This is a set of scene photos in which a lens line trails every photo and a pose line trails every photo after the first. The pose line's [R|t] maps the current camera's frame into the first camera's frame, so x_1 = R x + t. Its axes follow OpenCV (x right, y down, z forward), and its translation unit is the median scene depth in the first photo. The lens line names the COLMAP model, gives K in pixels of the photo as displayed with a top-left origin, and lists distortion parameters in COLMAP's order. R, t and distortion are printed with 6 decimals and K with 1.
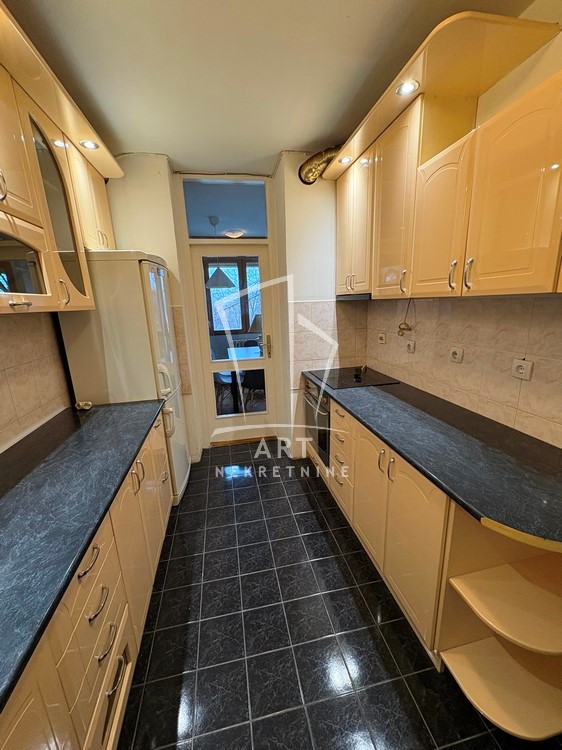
lens RADIAL K [[299.0, 0, 278.8], [0, 299.0, 373.2], [0, 0, 1]] dist [0.001509, 0.000006]
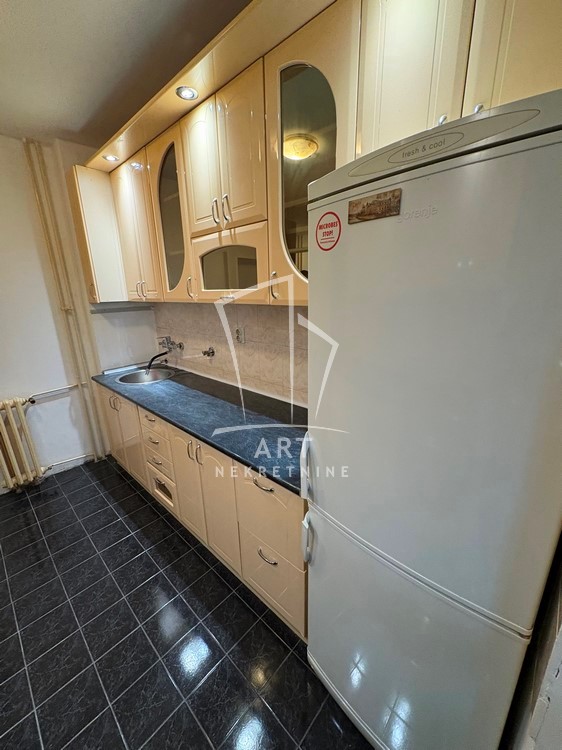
lens RADIAL K [[299.0, 0, 281.4], [0, 299.0, 374.6], [0, 0, 1]] dist [0.001509, 0.000006]
pose [[-0.806452, 0.218646, -0.549390, -0.136232], [-0.083670, 0.877577, 0.472078, -0.383152], [0.585350, 0.426676, -0.689430, 1.457061]]
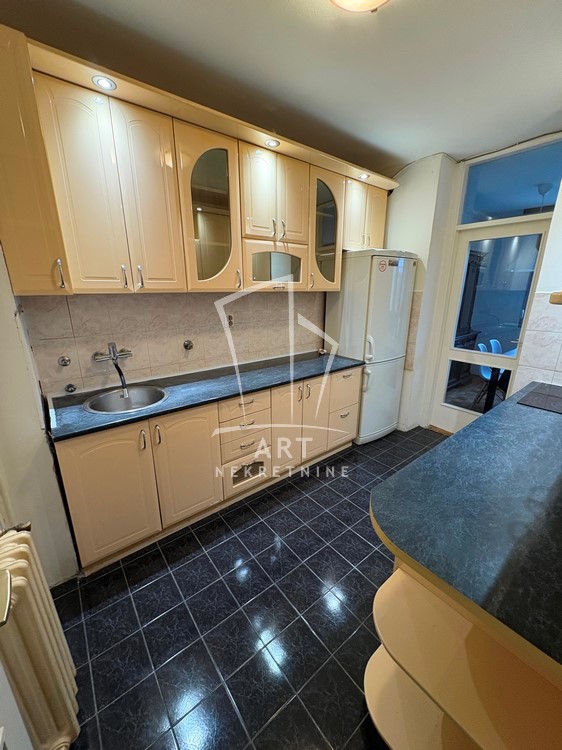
lens RADIAL K [[299.0, 0, 281.5], [0, 299.0, 374.1], [0, 0, 1]] dist [0.001509, 0.000006]
pose [[0.453997, 0.282702, -0.844966, 0.672672], [-0.226042, 0.953849, 0.197680, -0.046025], [0.861854, 0.101252, 0.496947, 0.034543]]
